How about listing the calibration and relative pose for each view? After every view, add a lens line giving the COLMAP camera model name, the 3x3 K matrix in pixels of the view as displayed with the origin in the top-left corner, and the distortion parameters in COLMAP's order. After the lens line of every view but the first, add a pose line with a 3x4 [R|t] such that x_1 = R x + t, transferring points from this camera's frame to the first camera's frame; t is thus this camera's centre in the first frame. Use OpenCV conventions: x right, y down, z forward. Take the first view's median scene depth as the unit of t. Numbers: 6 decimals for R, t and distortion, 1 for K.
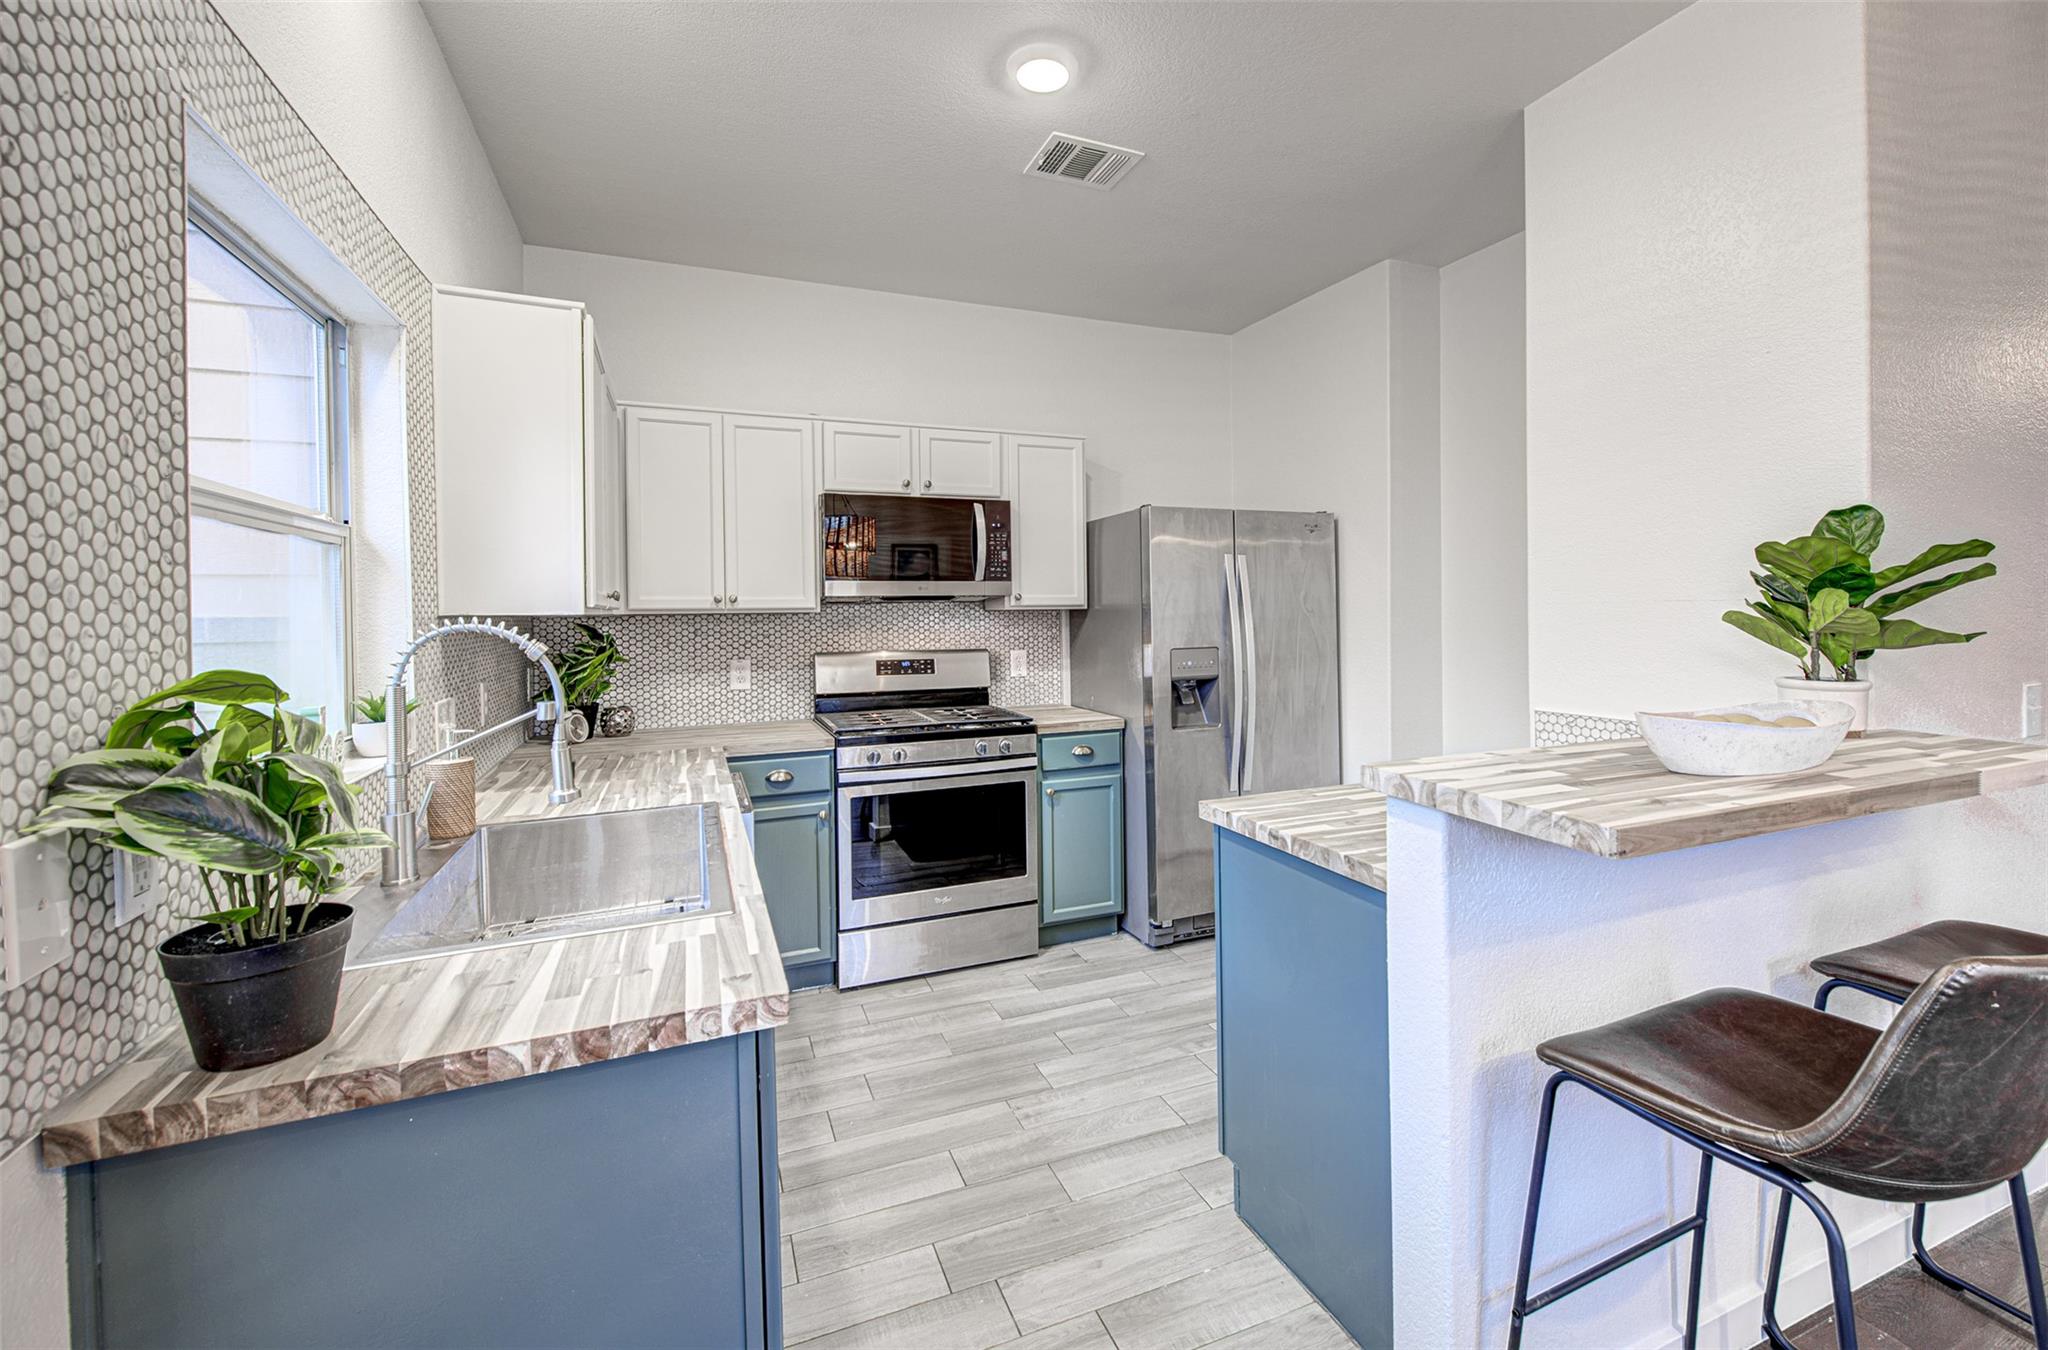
lens RADIAL K [[851.7, 0, 1029.3], [0, 851.7, 640.0], [0, 0, 1]] dist [0.000305, -0.000049]
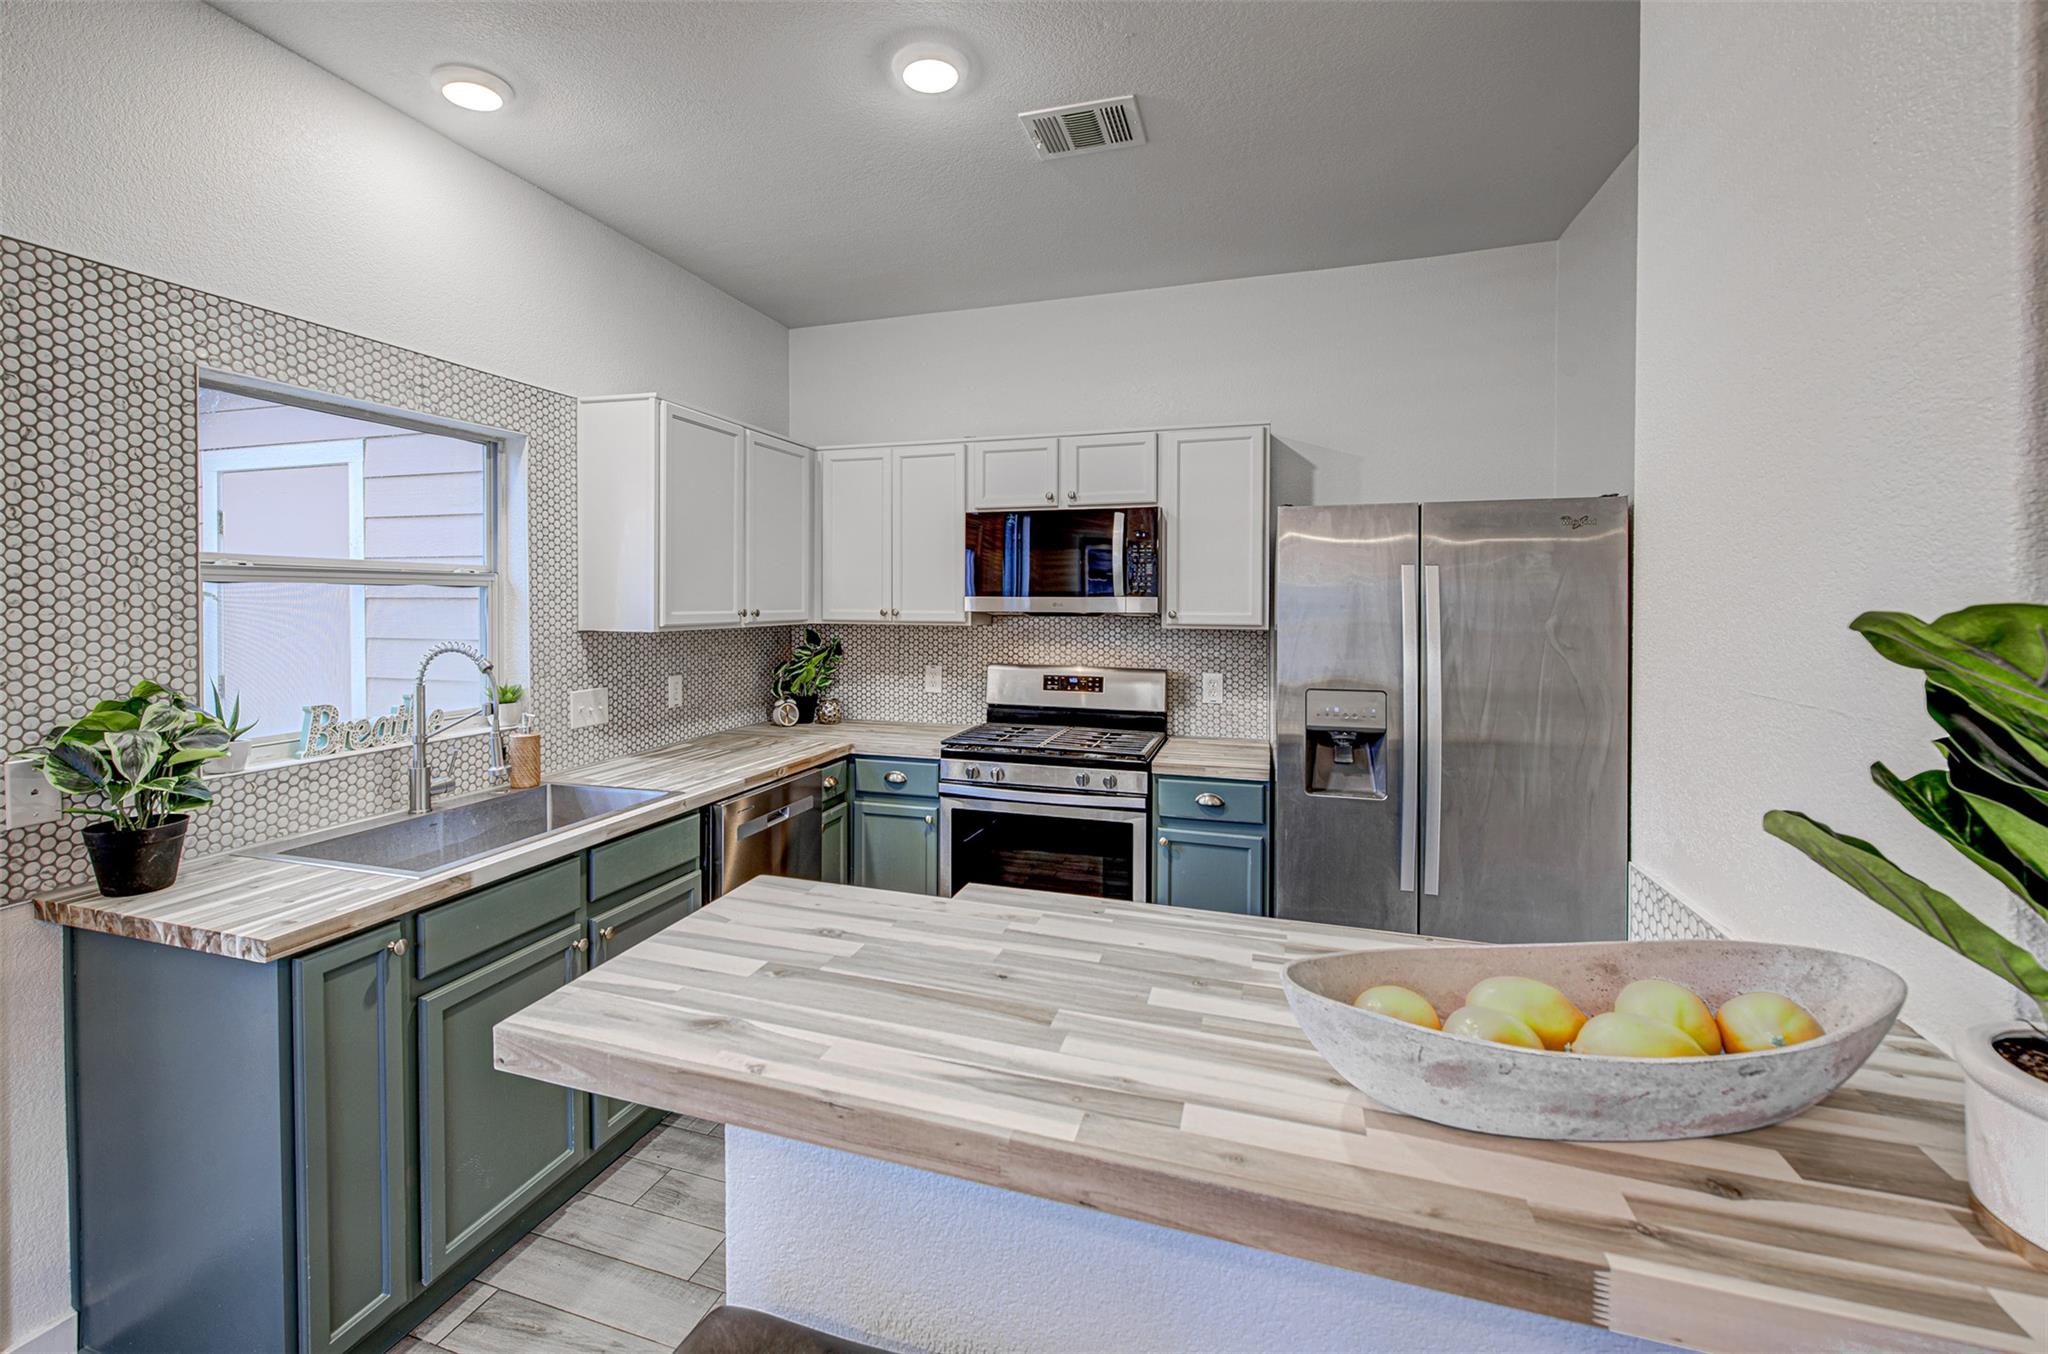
lens RADIAL K [[872.6, 0, 1023.1], [0, 872.6, 617.4], [0, 0, 1]] dist [0.003527, 0.000230]
pose [[0.757344, 0.030301, -0.652313, 0.486143], [-0.034997, 0.999371, 0.005790, -0.050067], [0.652078, 0.018444, 0.757927, 0.223803]]
